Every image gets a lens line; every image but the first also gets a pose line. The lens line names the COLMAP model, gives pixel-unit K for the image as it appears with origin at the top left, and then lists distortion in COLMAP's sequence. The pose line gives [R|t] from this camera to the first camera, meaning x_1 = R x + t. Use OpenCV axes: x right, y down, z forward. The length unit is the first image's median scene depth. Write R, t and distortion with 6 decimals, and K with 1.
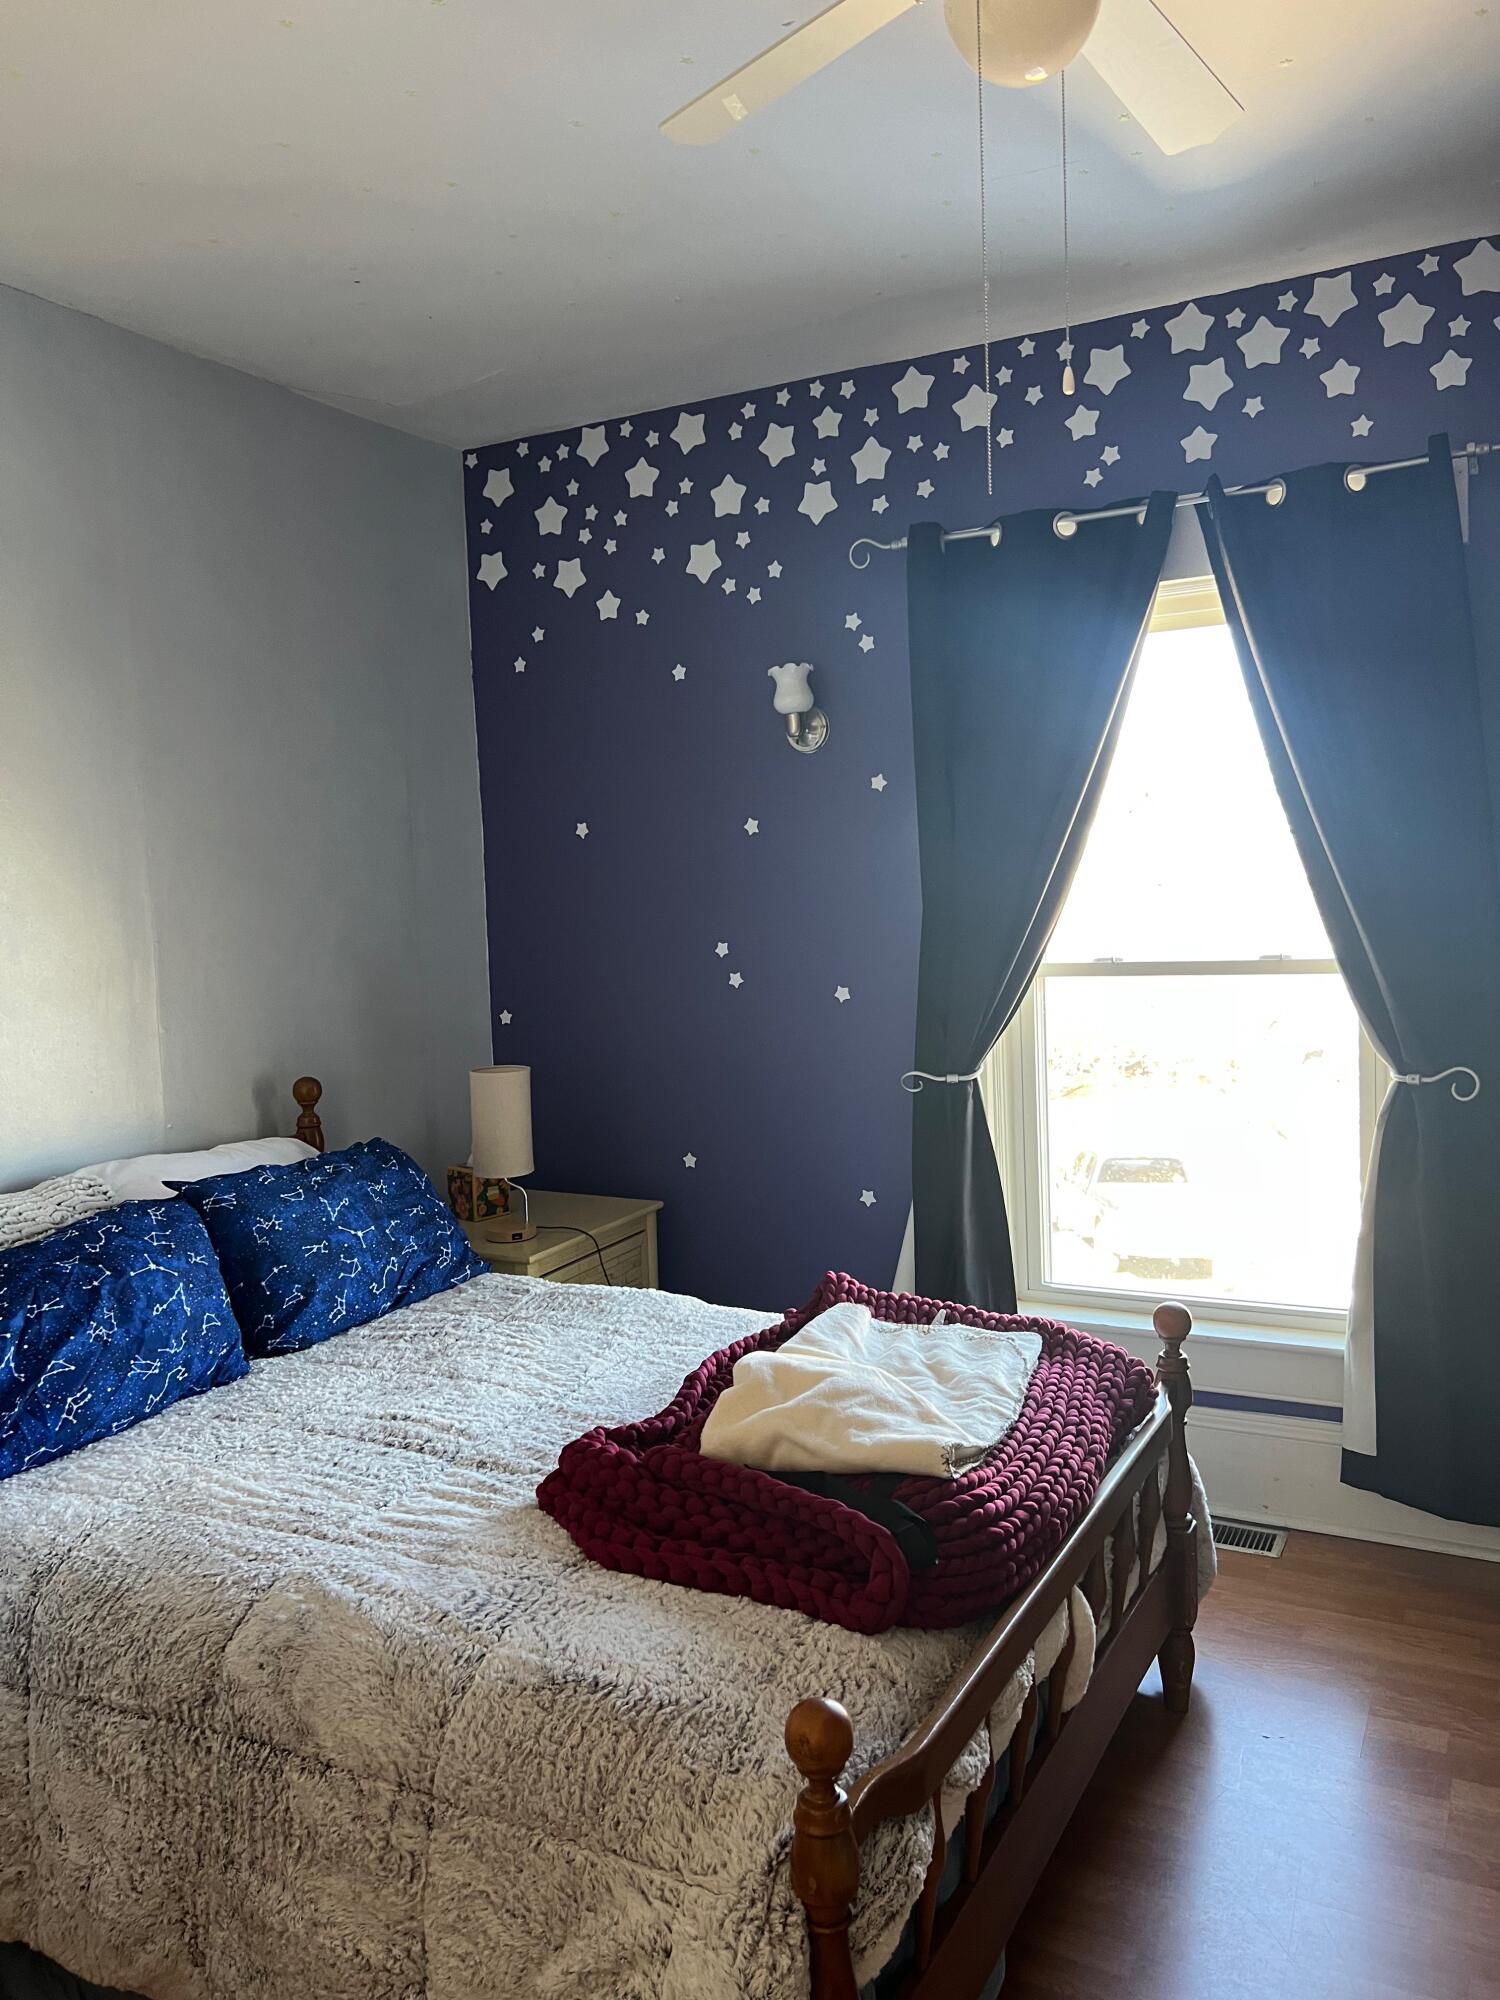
lens RADIAL K [[1497.3, 0, 750.9], [0, 1497.3, 998.9], [0, 0, 1]] dist [0.073887, -0.088966]
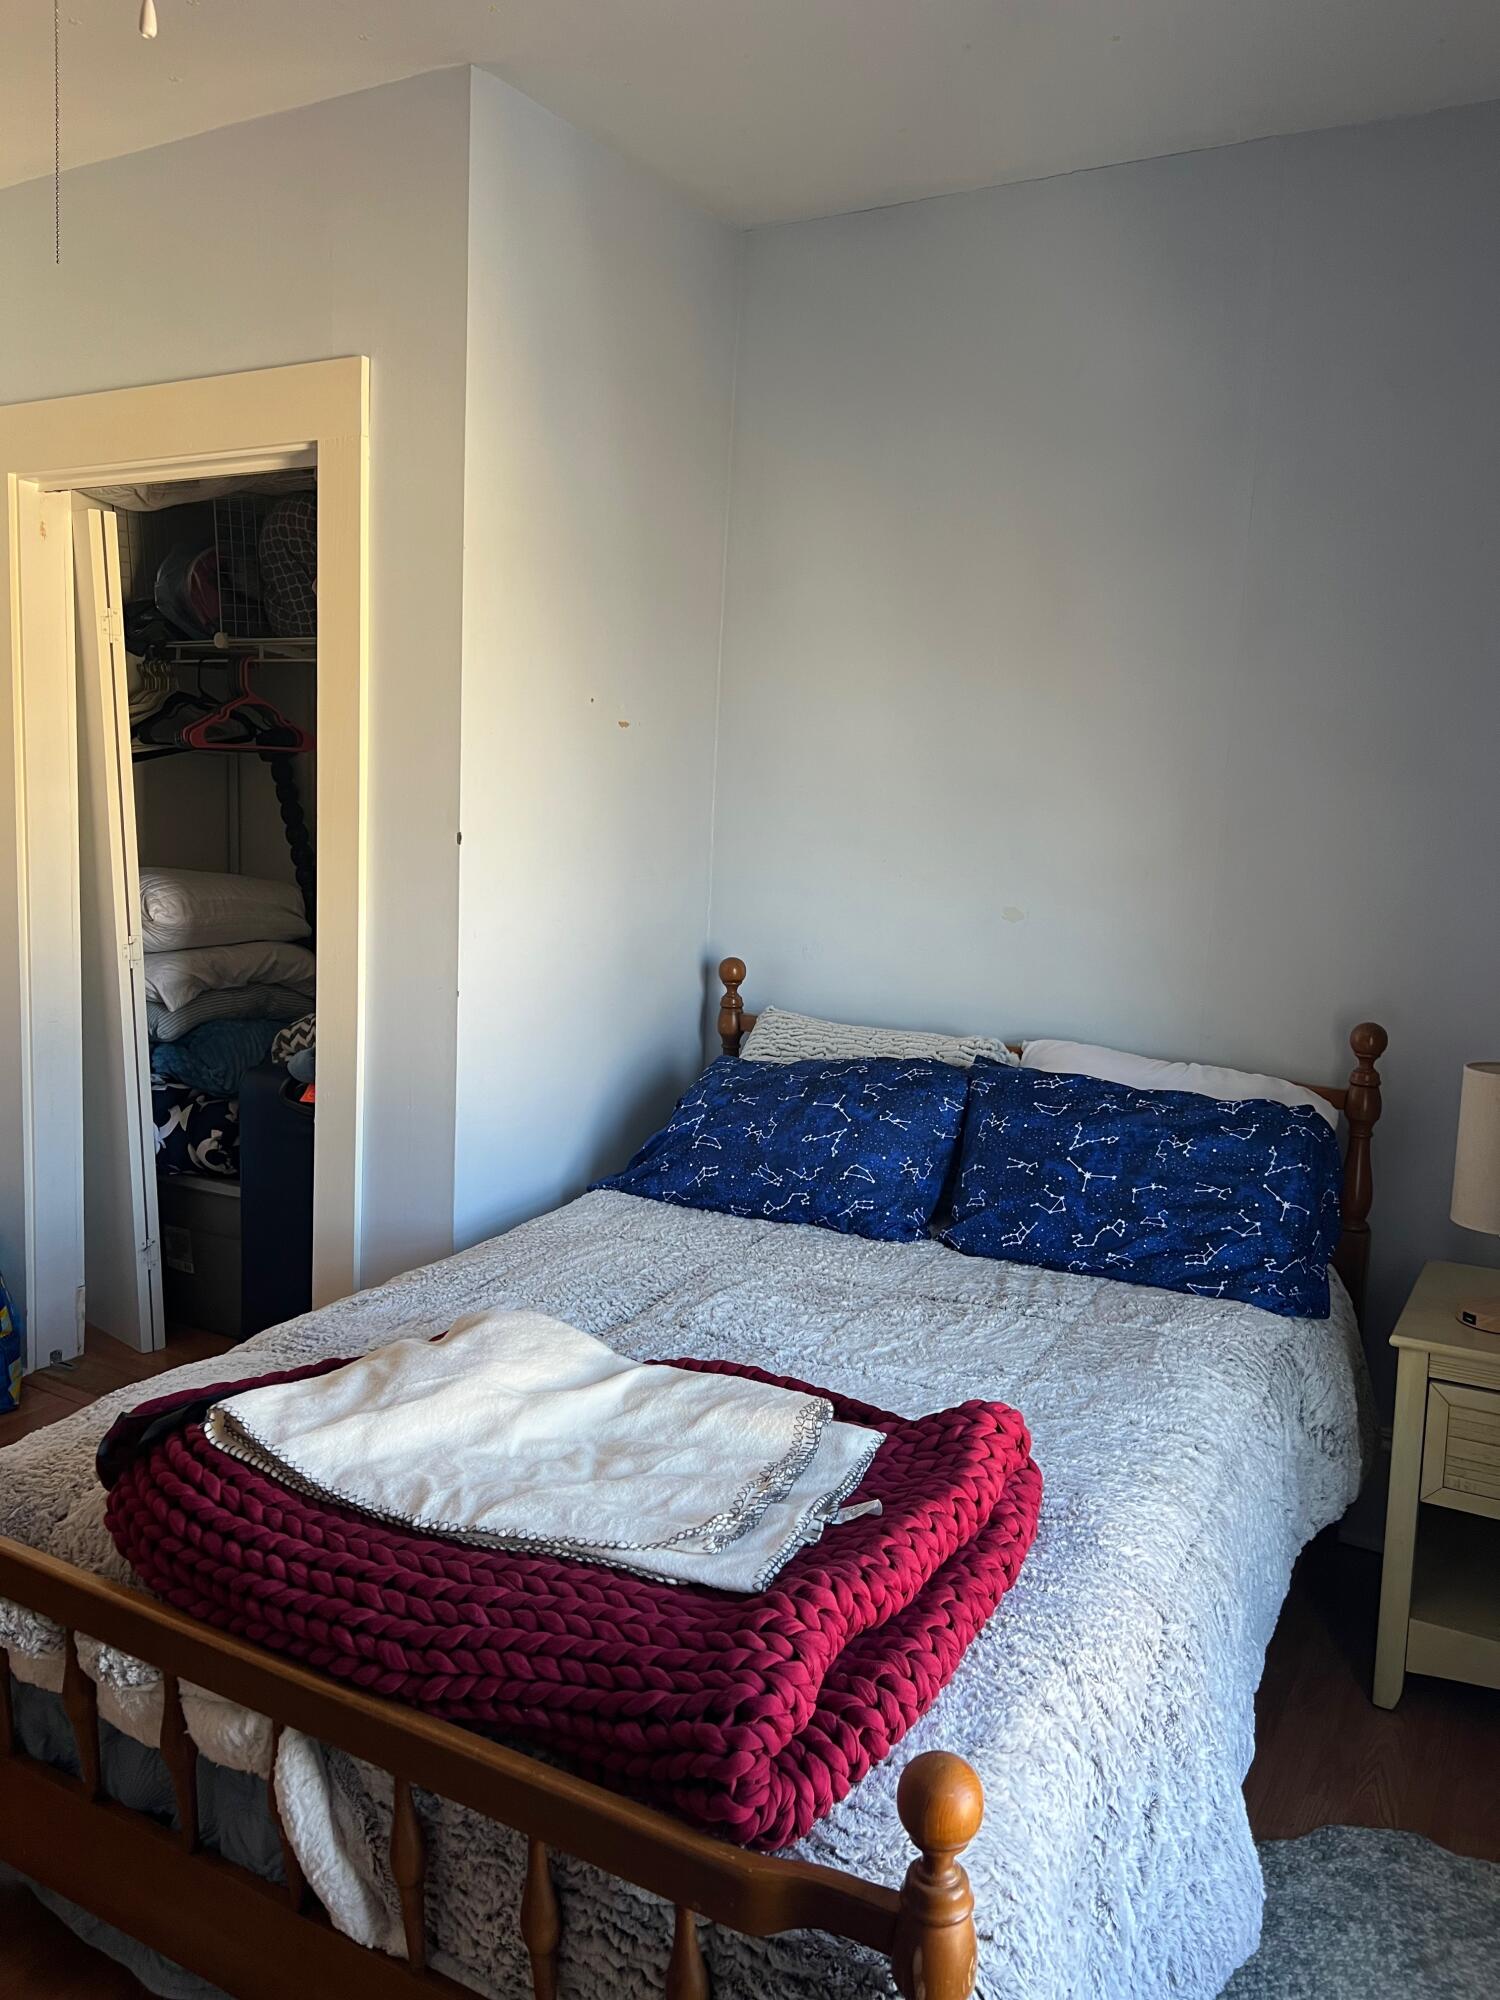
lens RADIAL K [[1497.3, 0, 750.1], [0, 1497.3, 997.3], [0, 0, 1]] dist [0.073887, -0.088966]
pose [[-0.018460, 0.174398, -0.984502, 0.661174], [-0.114251, 0.977852, 0.175362, -0.084981], [0.993280, 0.115718, 0.001874, 0.902256]]
